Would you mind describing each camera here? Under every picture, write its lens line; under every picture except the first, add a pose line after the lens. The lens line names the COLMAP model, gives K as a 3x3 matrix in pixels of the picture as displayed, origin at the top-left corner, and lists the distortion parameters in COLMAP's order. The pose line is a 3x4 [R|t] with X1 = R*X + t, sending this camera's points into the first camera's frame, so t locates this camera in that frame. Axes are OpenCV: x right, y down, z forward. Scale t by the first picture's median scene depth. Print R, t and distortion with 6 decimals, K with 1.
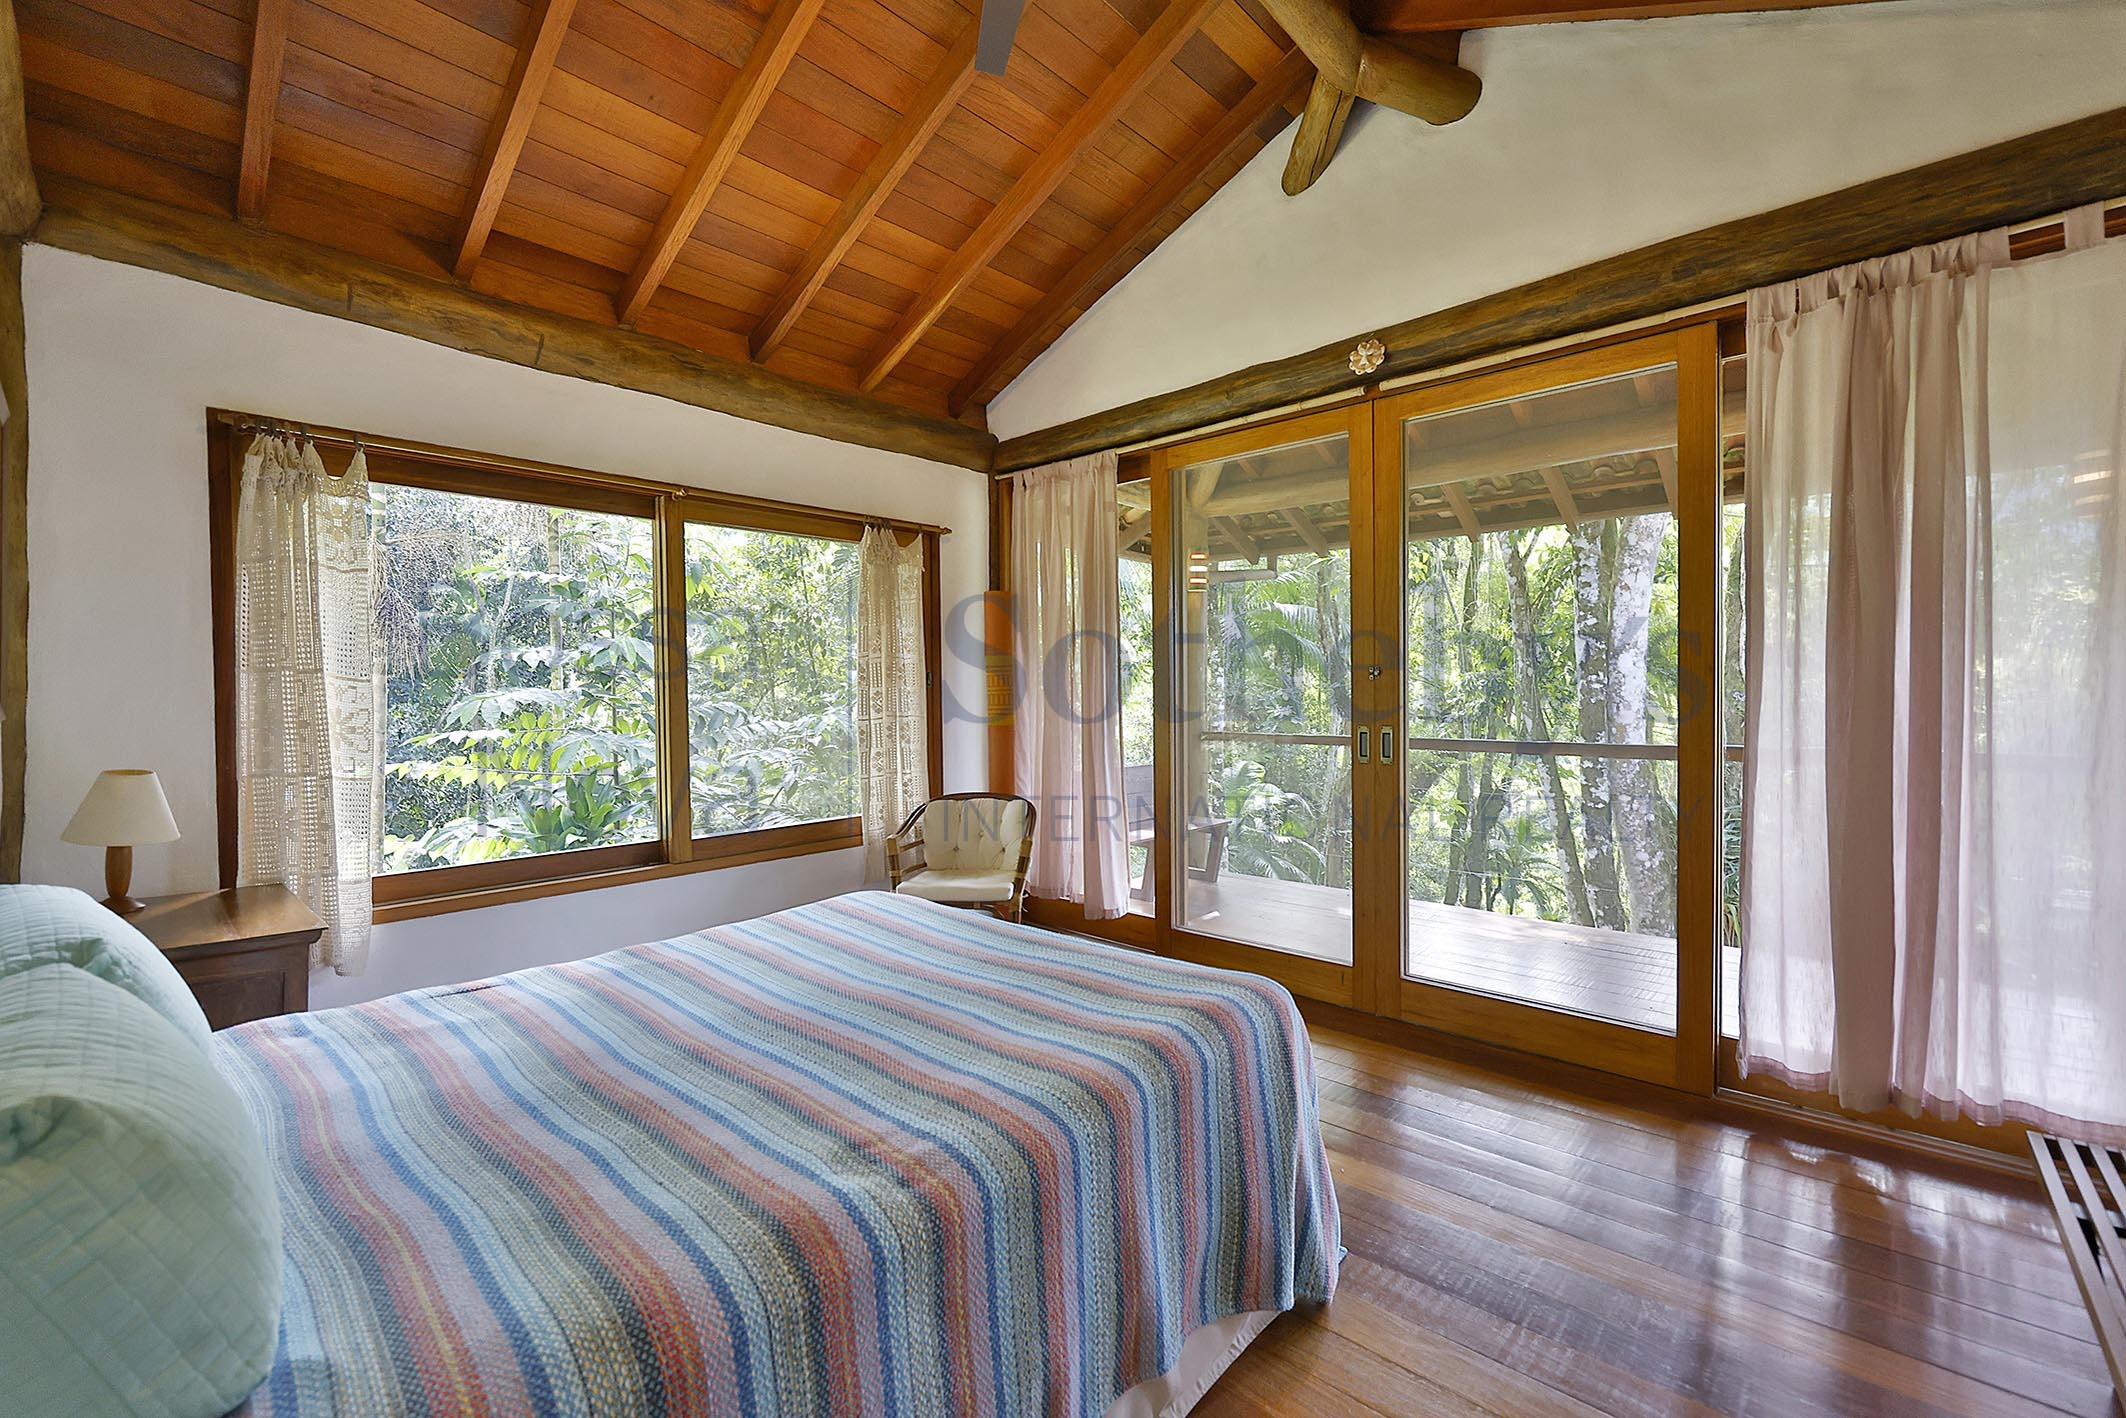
lens RADIAL K [[903.2, 0, 1055.2], [0, 903.2, 706.9], [0, 0, 1]] dist [-0.000575, -0.000043]
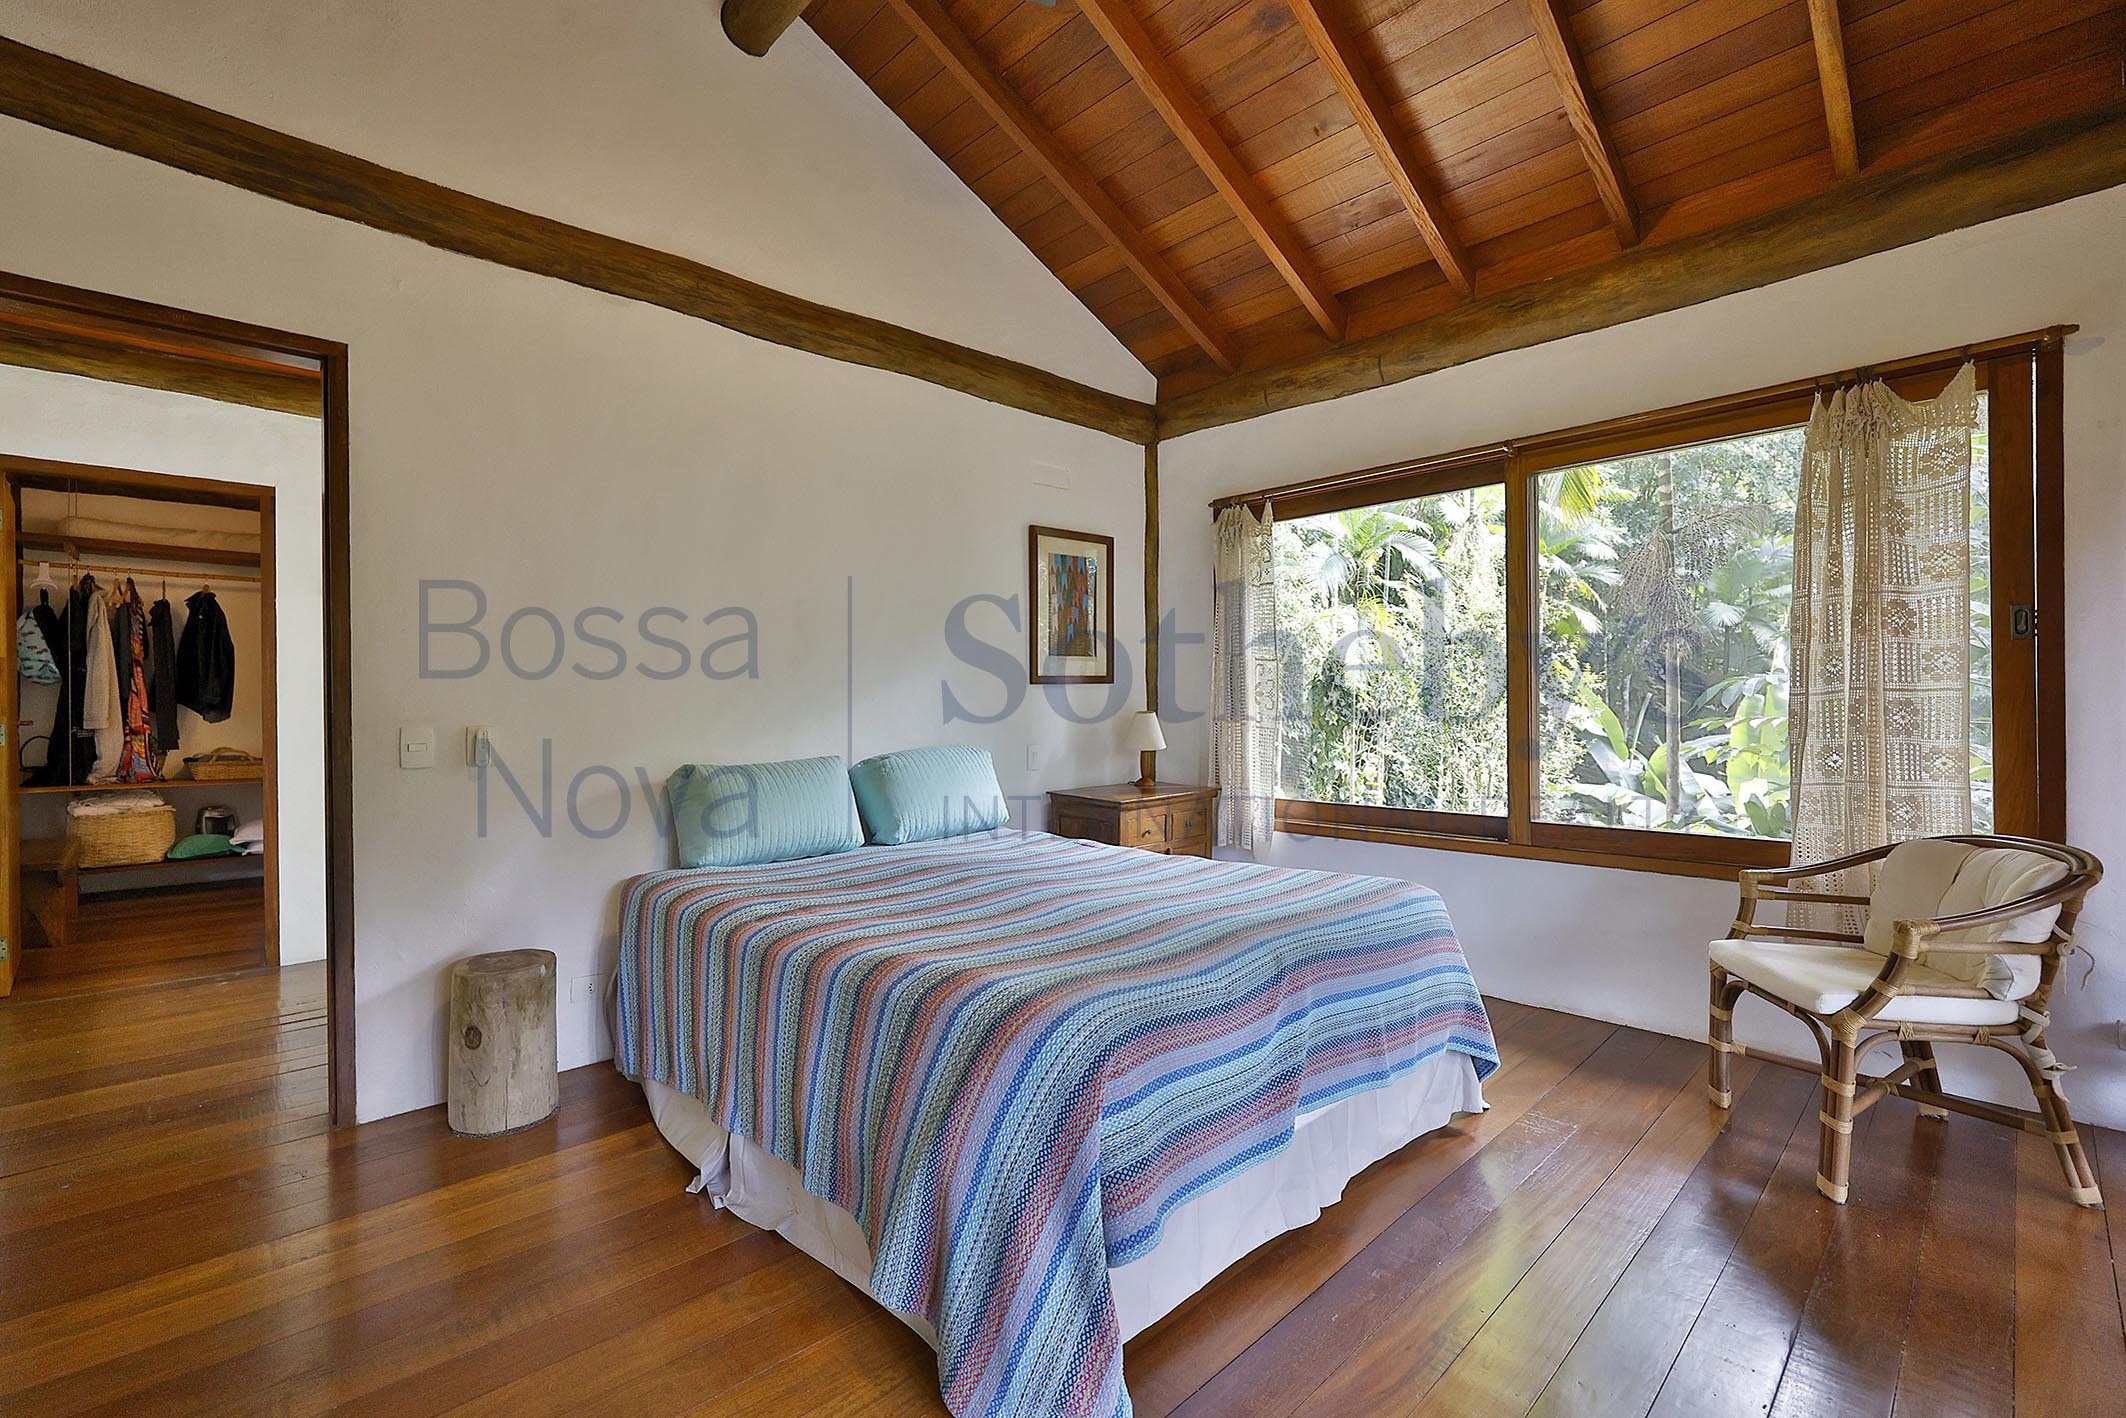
lens RADIAL K [[903.2, 0, 1055.2], [0, 903.2, 706.9], [0, 0, 1]] dist [-0.000575, -0.000043]
pose [[-0.073678, 0.016225, -0.997150, 0.551536], [-0.013987, 0.999752, 0.017301, 0.021619], [0.997184, 0.015222, -0.073432, 0.596341]]
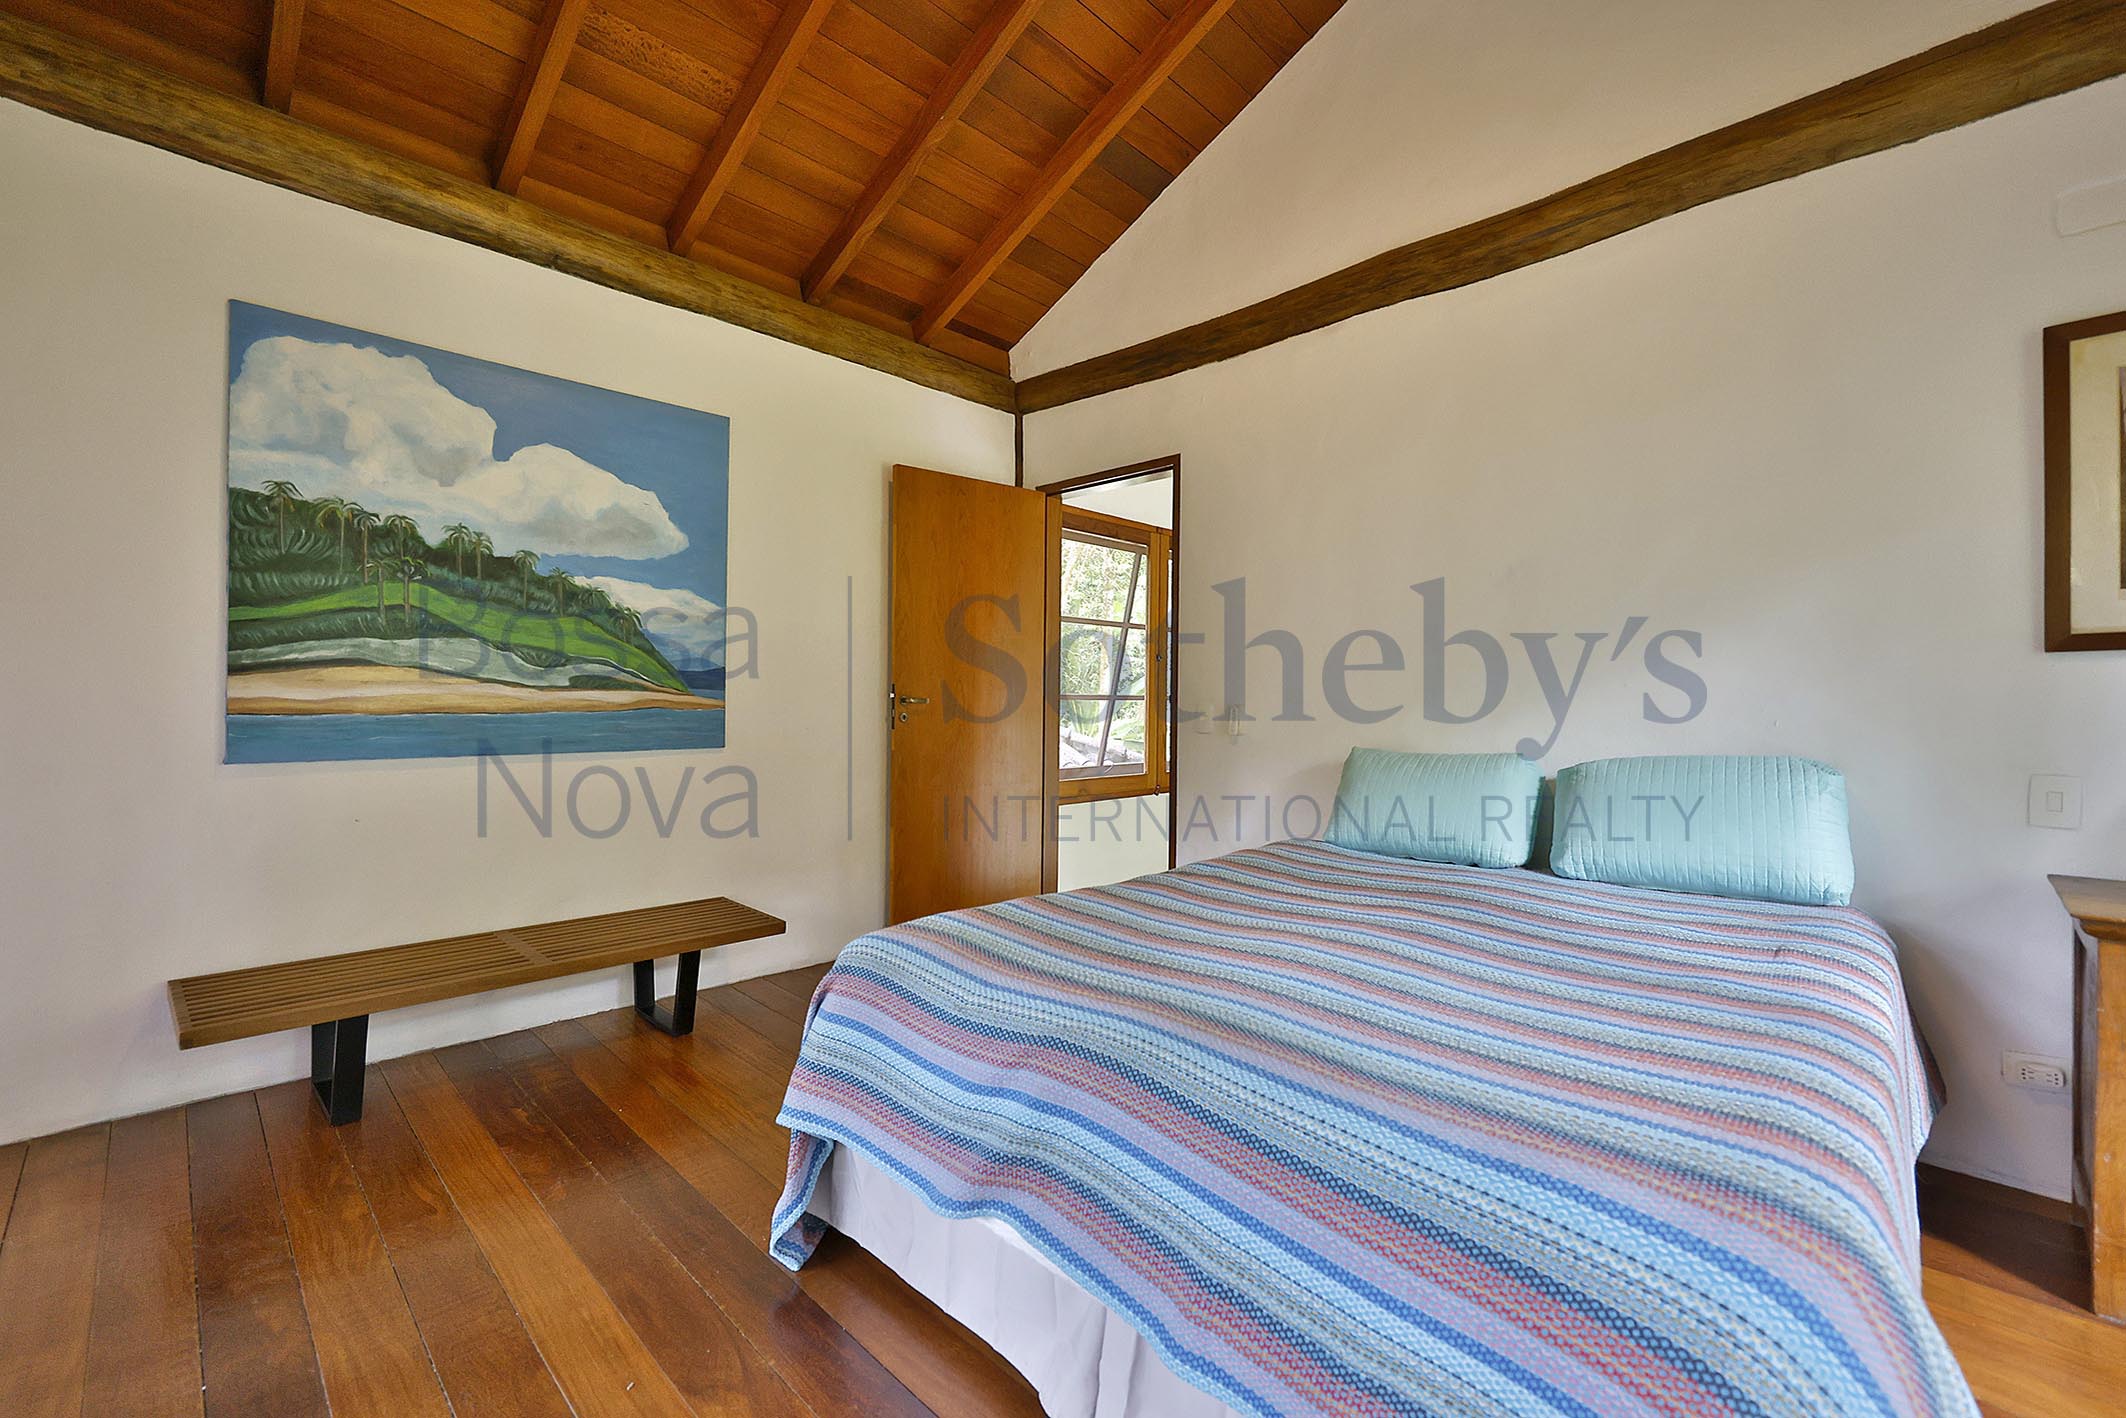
lens RADIAL K [[906.0, 0, 1060.3], [0, 906.0, 703.7], [0, 0, 1]] dist [-0.002744, -0.000256]
pose [[-0.999155, 0.001079, 0.041096, 0.010272], [0.002129, 0.999672, 0.025514, 0.029973], [-0.041055, 0.025580, -0.998829, 1.062633]]
